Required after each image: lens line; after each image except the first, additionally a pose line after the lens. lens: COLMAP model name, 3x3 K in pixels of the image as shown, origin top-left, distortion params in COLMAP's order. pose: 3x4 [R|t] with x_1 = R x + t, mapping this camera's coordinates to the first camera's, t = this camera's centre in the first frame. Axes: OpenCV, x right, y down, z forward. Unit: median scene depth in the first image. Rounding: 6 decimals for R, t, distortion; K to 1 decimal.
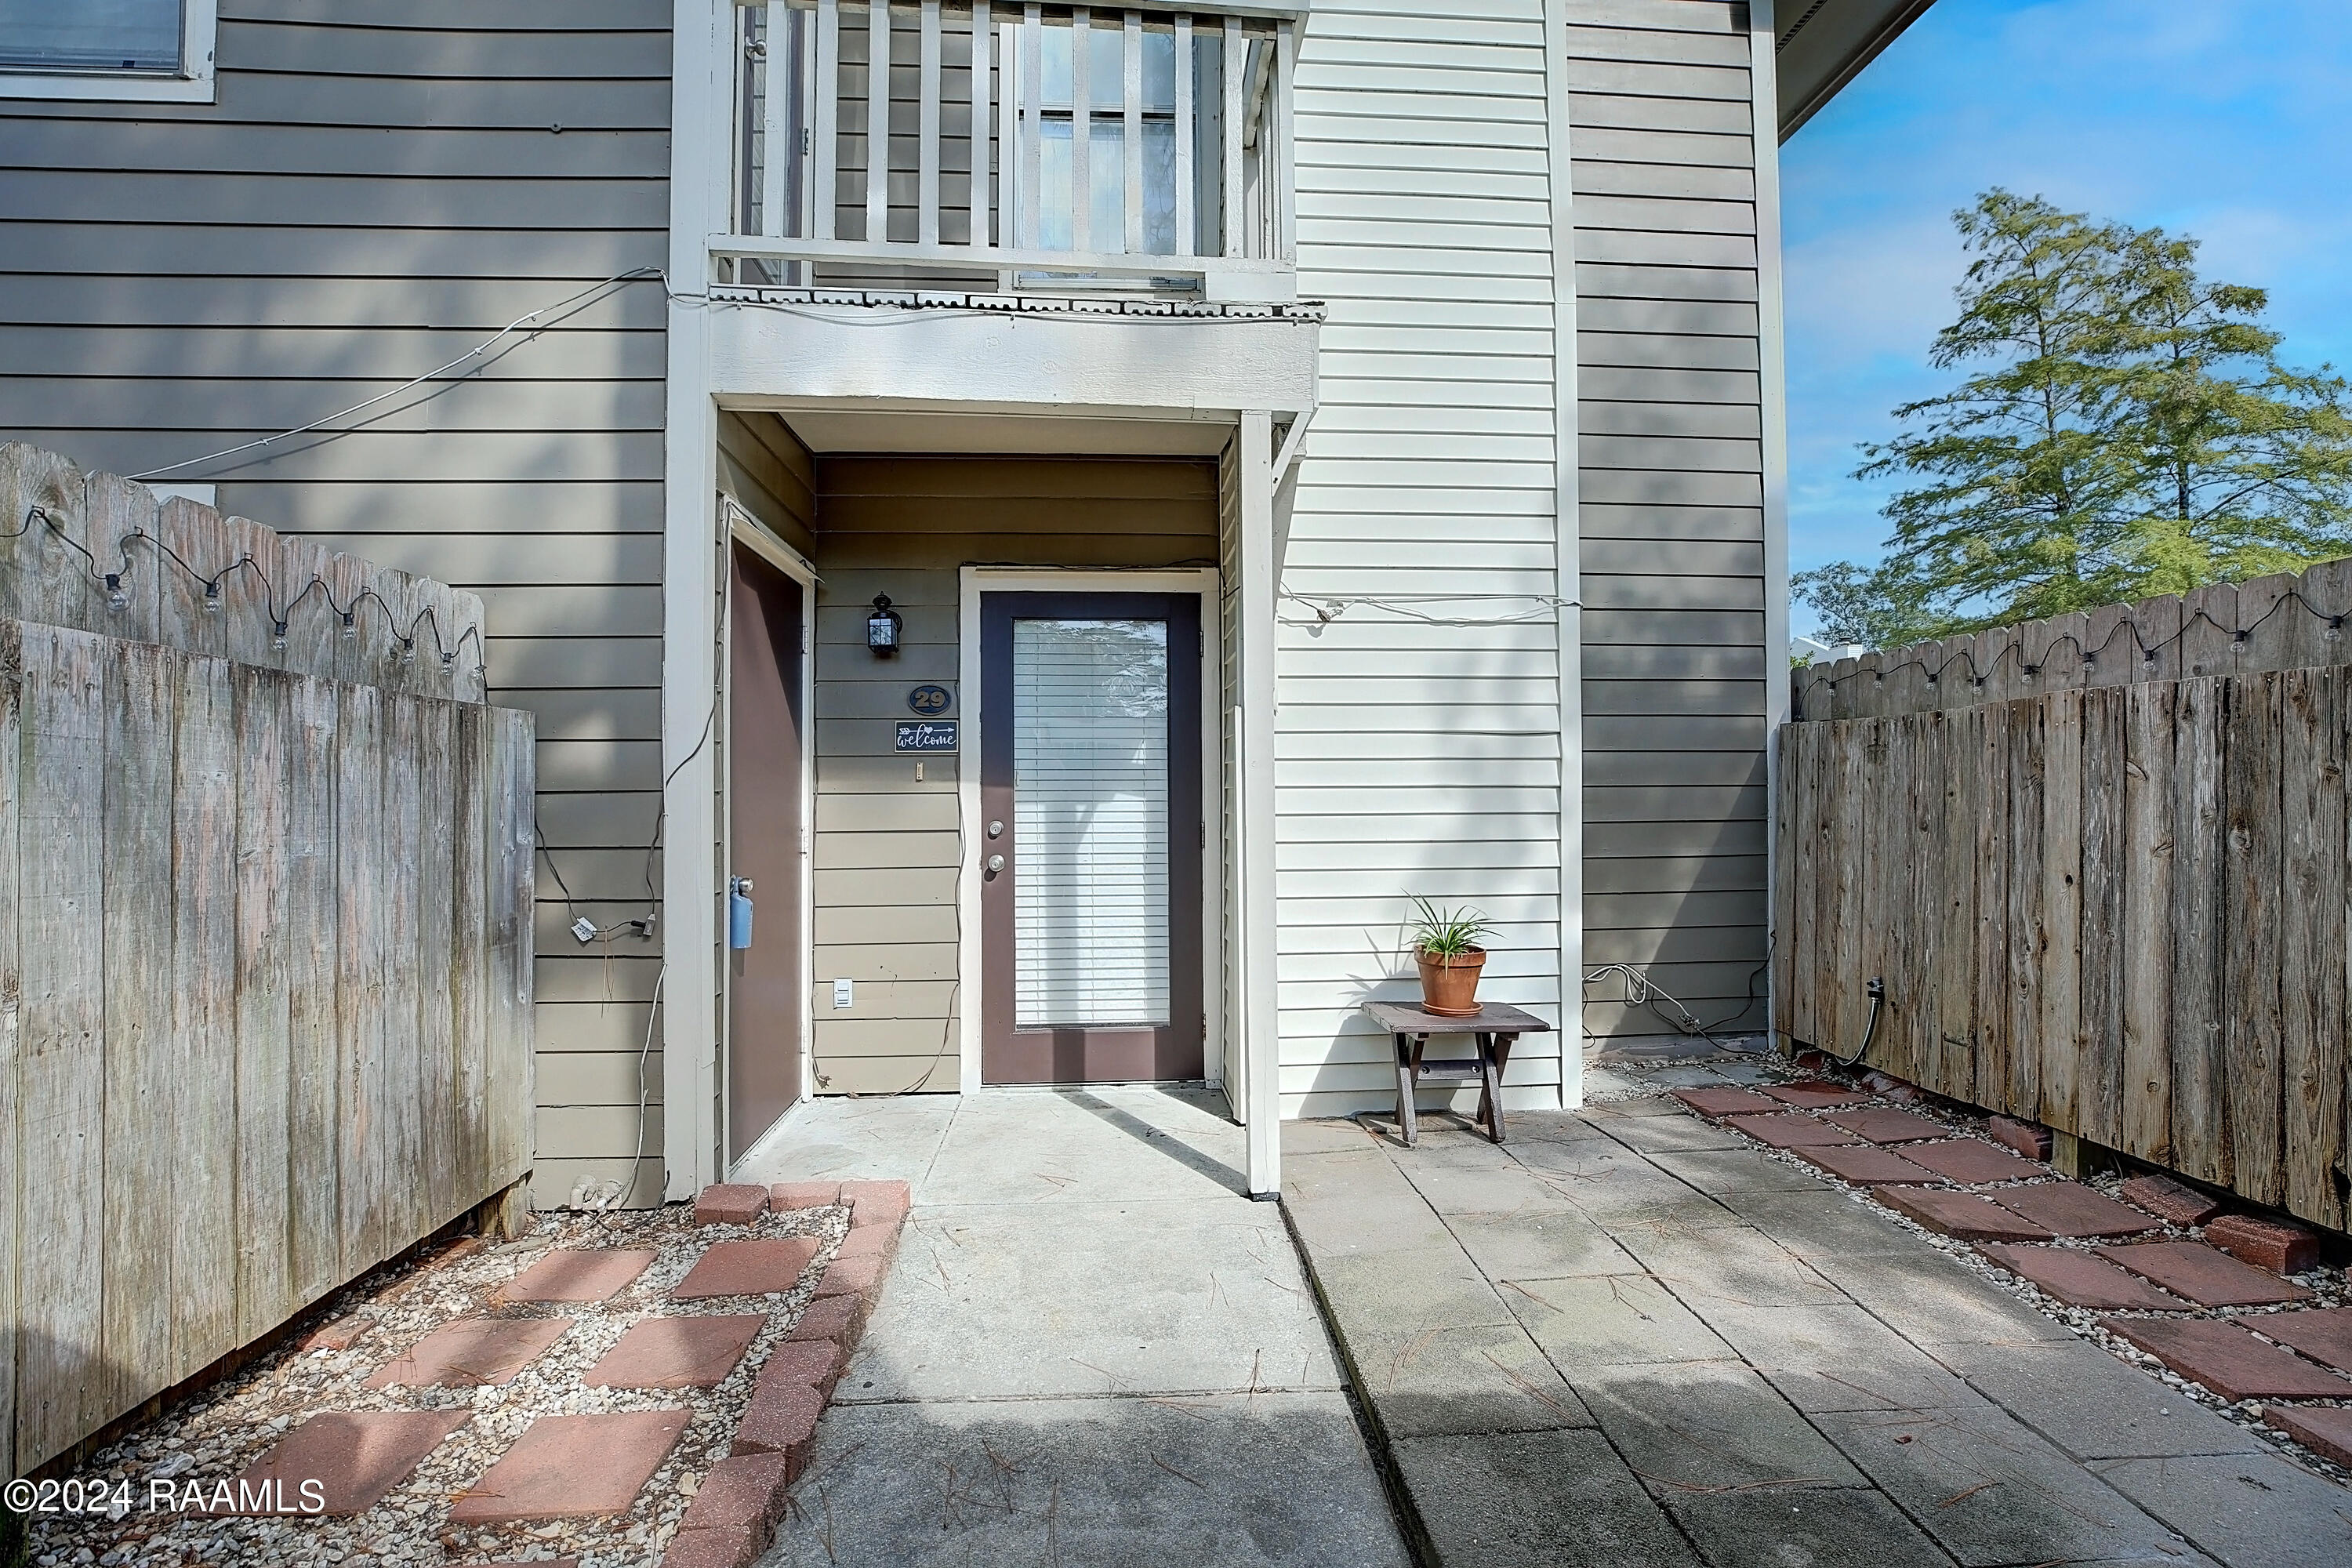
lens RADIAL K [[1111.1, 0, 1186.4], [0, 1111.1, 777.0], [0, 0, 1]] dist [-0.029997, 0.001524]
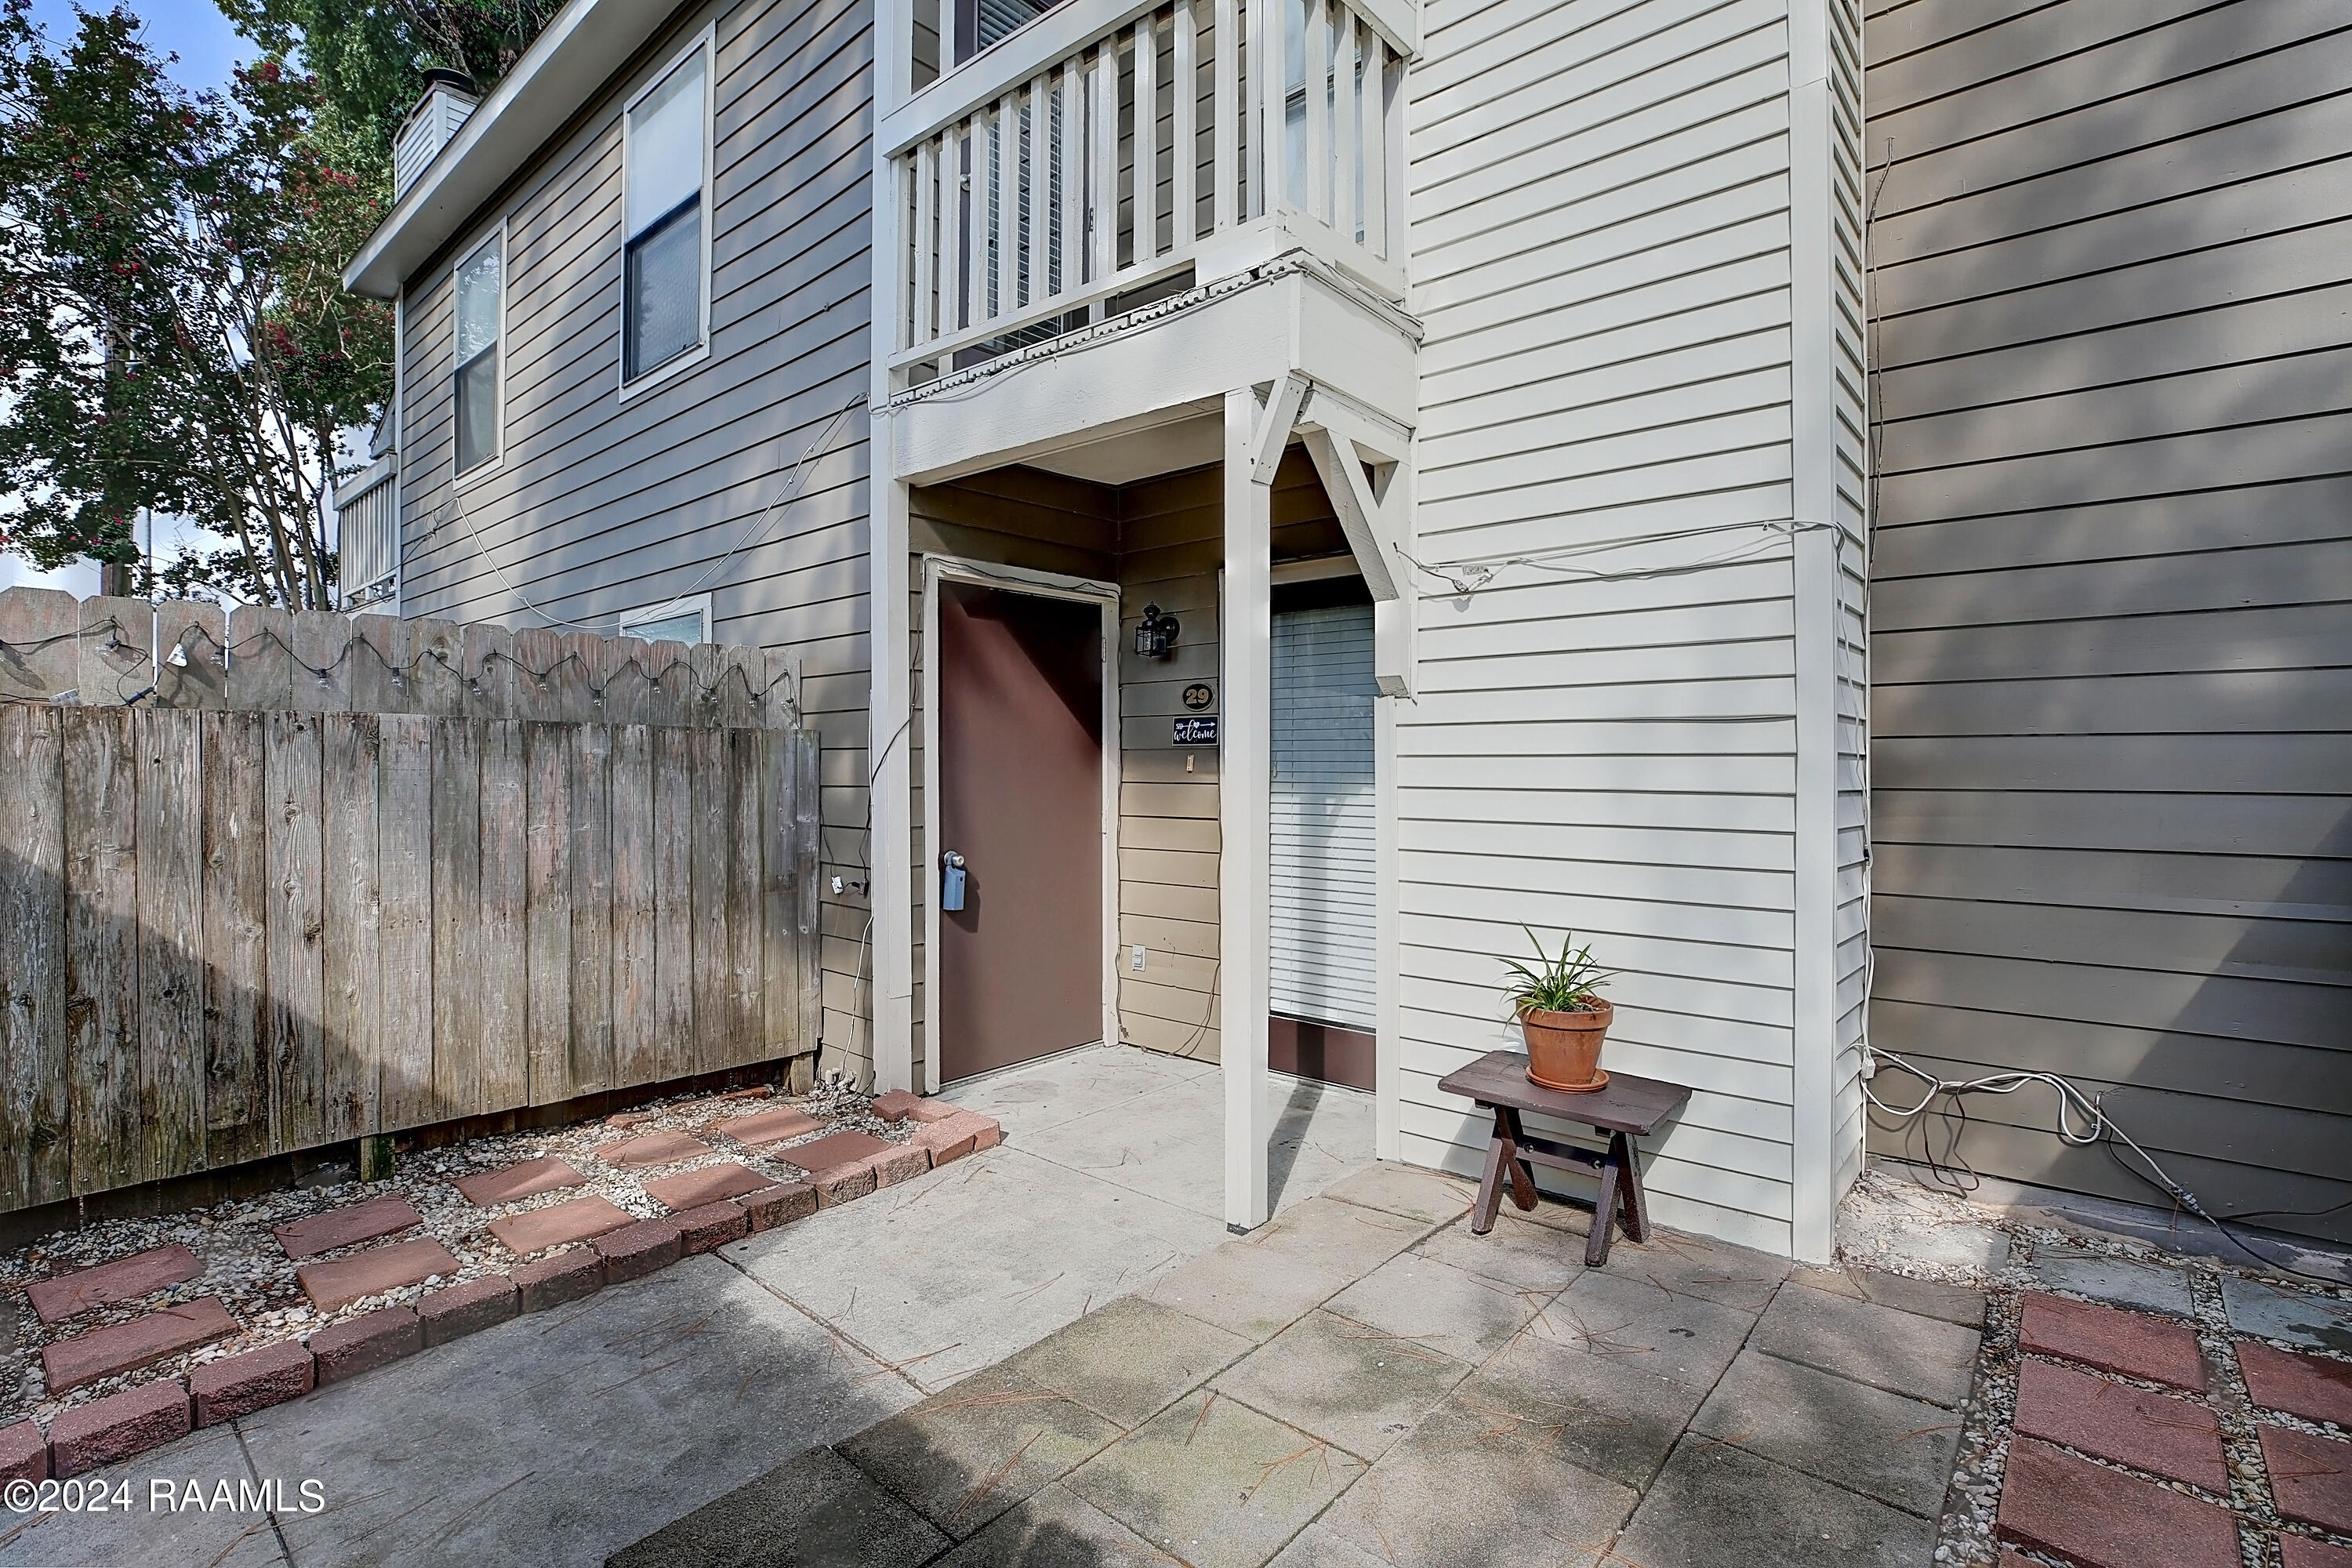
lens RADIAL K [[1087.3, 0, 1173.4], [0, 1087.3, 752.4], [0, 0, 1]] dist [-0.055443, 0.000202]
pose [[0.706244, -0.000580, -0.707969, 0.862740], [0.011936, 0.999867, 0.011088, -0.047780], [0.707868, -0.016281, 0.706157, 0.410892]]
